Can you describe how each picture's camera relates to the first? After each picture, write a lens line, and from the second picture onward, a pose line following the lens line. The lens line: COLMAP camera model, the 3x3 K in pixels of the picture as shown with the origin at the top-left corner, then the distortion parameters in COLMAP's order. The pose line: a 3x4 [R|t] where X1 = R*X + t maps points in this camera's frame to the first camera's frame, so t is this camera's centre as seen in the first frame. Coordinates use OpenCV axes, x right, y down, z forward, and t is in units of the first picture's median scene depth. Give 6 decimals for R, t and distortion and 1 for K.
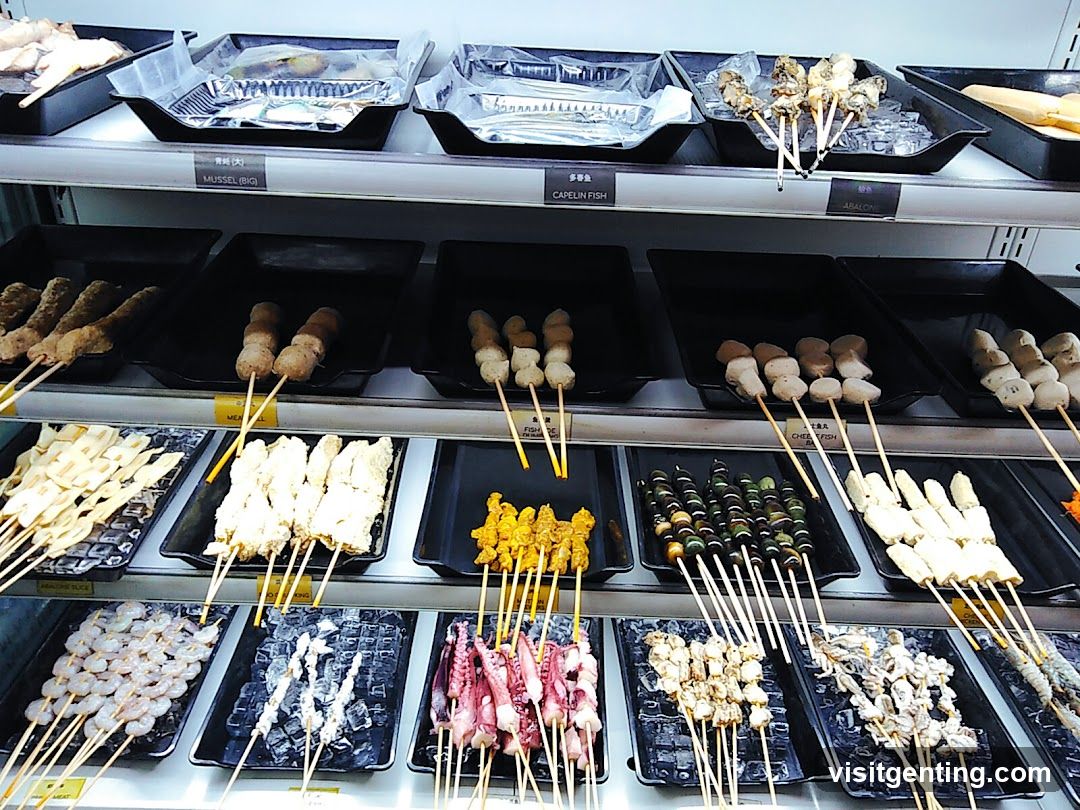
lens RADIAL K [[855.4, 0, 538.7], [0, 855.4, 406.7], [0, 0, 1]] dist [0.031470, -0.034155]
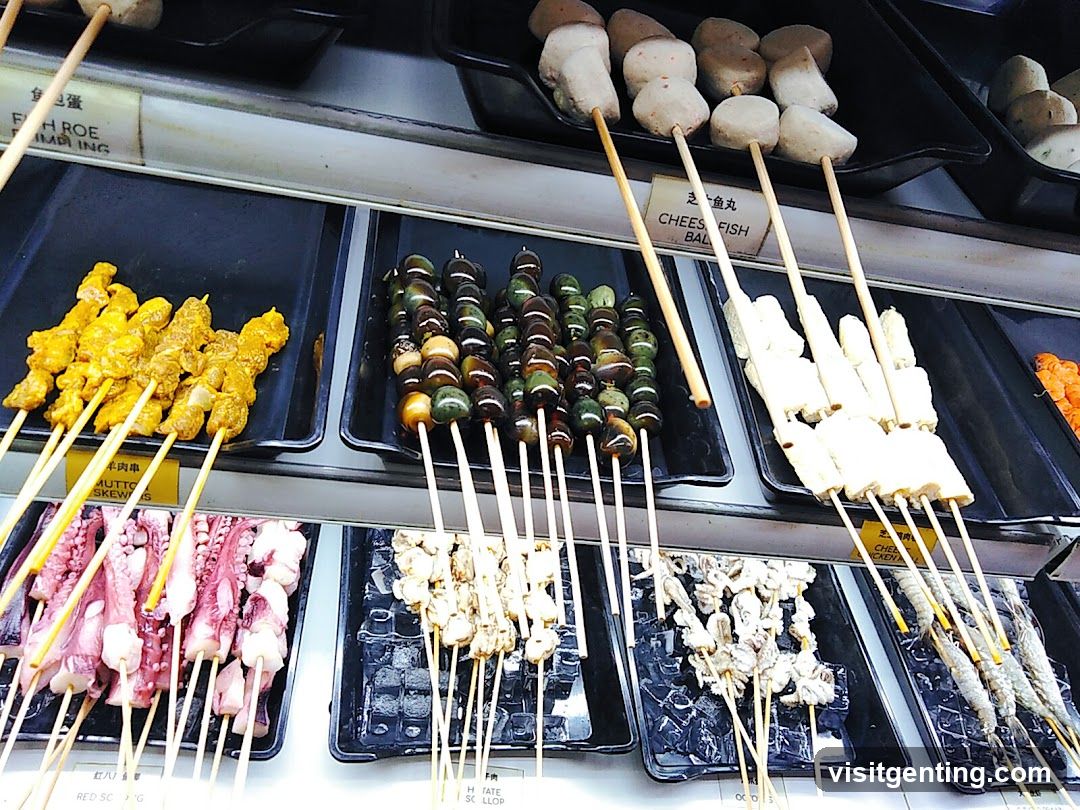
lens RADIAL K [[855.4, 0, 538.3], [0, 855.4, 404.3], [0, 0, 1]] dist [0.031470, -0.034155]
pose [[0.980359, 0.080862, 0.179882, 0.127737], [-0.124892, 0.960438, 0.248920, 0.019098], [-0.152638, -0.266497, 0.951673, 0.442115]]
